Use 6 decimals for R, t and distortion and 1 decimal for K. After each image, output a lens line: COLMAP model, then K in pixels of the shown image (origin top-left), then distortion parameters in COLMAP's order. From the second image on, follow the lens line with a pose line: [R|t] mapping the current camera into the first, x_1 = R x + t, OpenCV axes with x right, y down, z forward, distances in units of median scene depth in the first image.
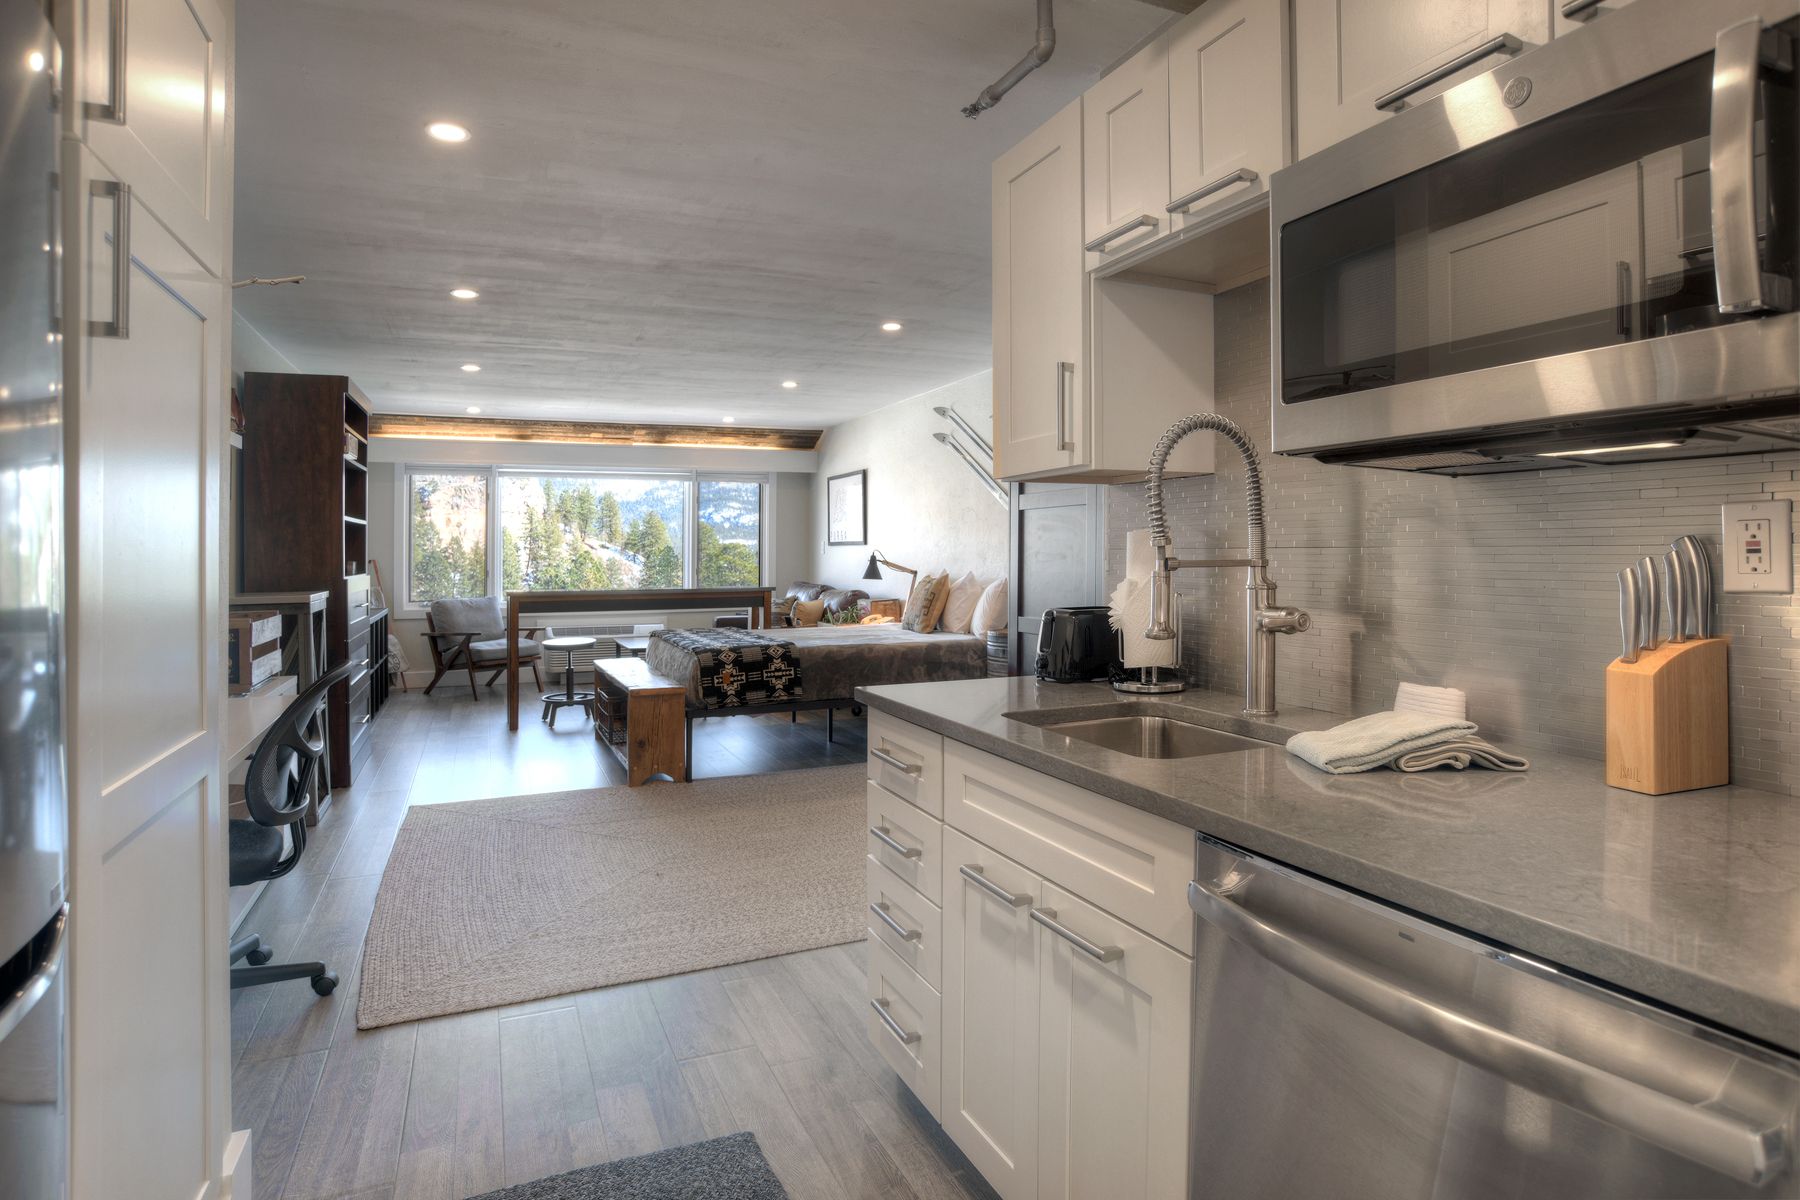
lens RADIAL K [[932.6, 0, 792.5], [0, 932.6, 555.1], [0, 0, 1]] dist [-0.051912, 0.002521]
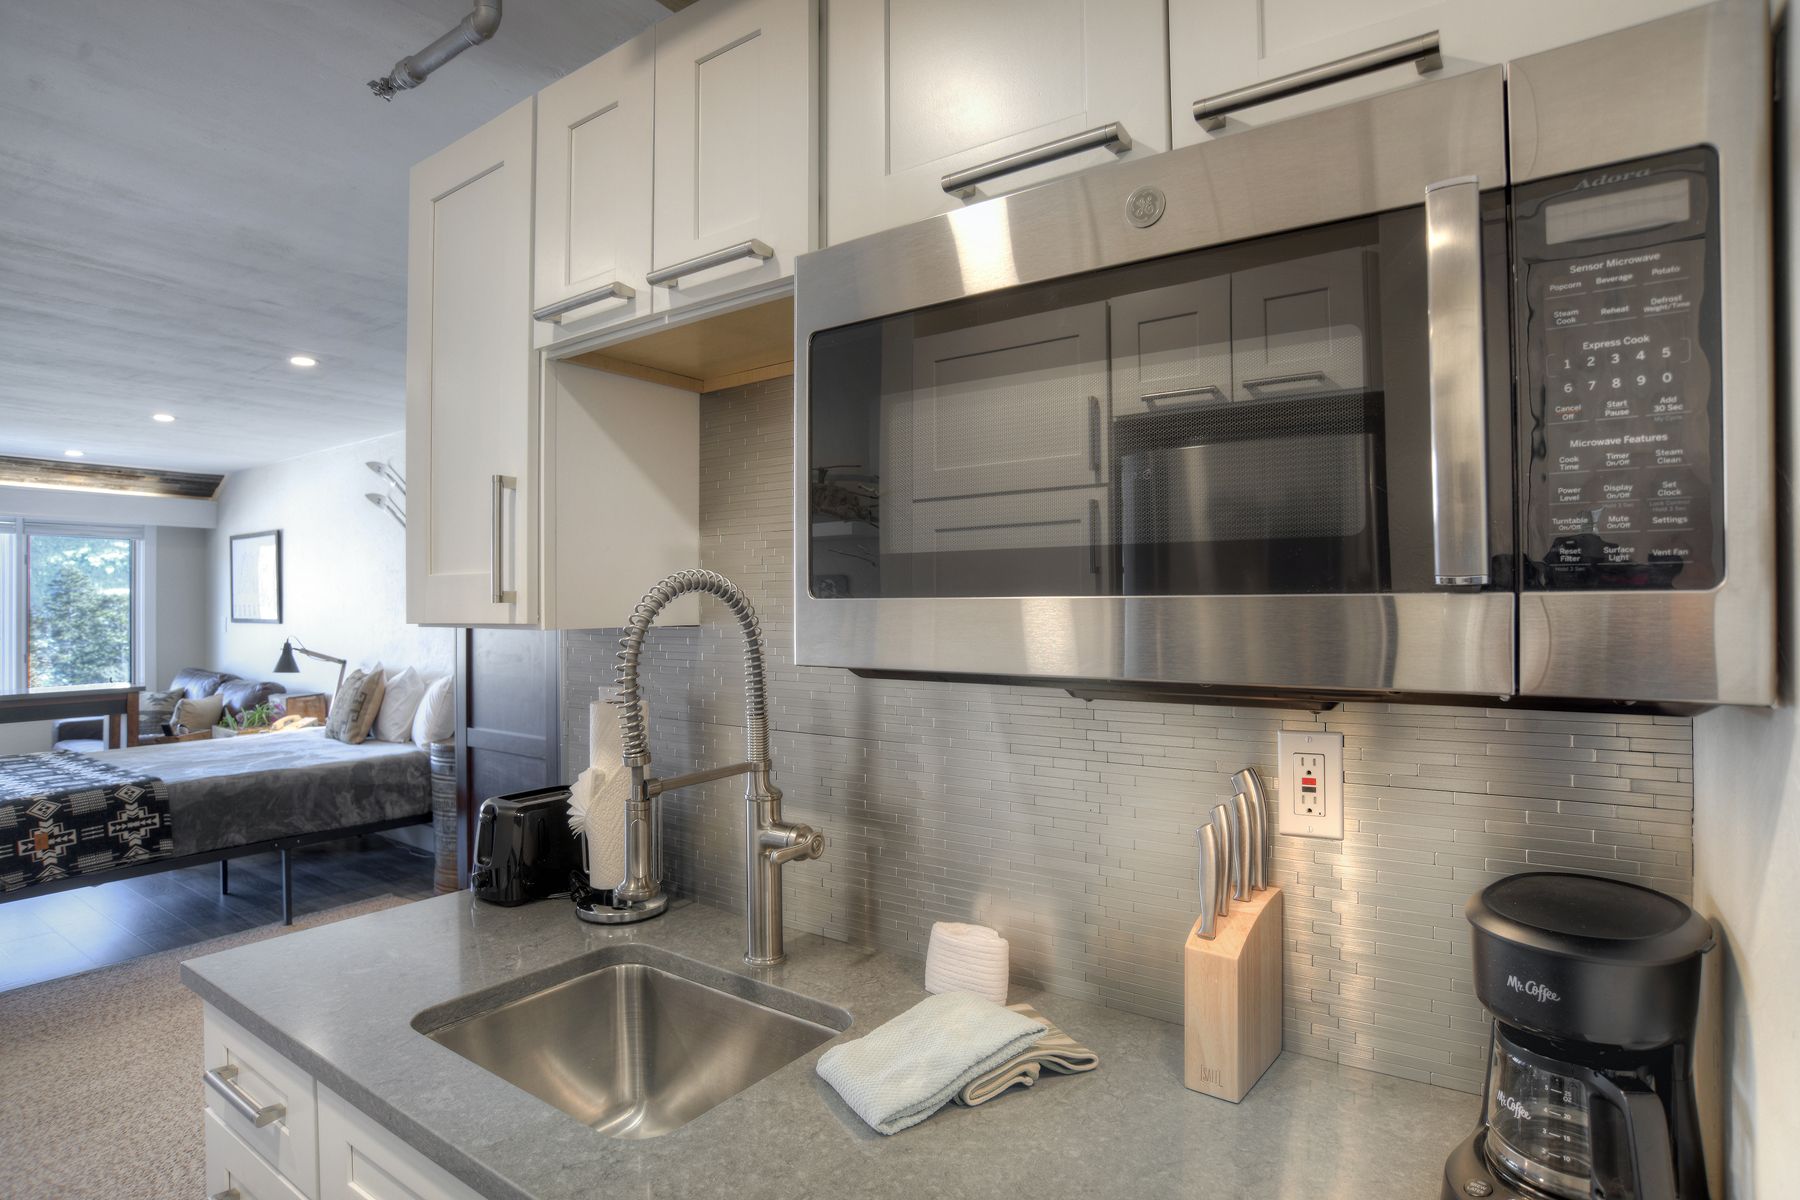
lens RADIAL K [[1000.4, 0, 793.5], [0, 1000.4, 607.5], [0, 0, 1]] dist [-0.132774, 0.126720]
pose [[0.855417, -0.006535, 0.517899, 0.054038], [0.005553, 0.999979, 0.003446, -0.061369], [-0.517910, -0.000072, 0.855435, 0.143993]]
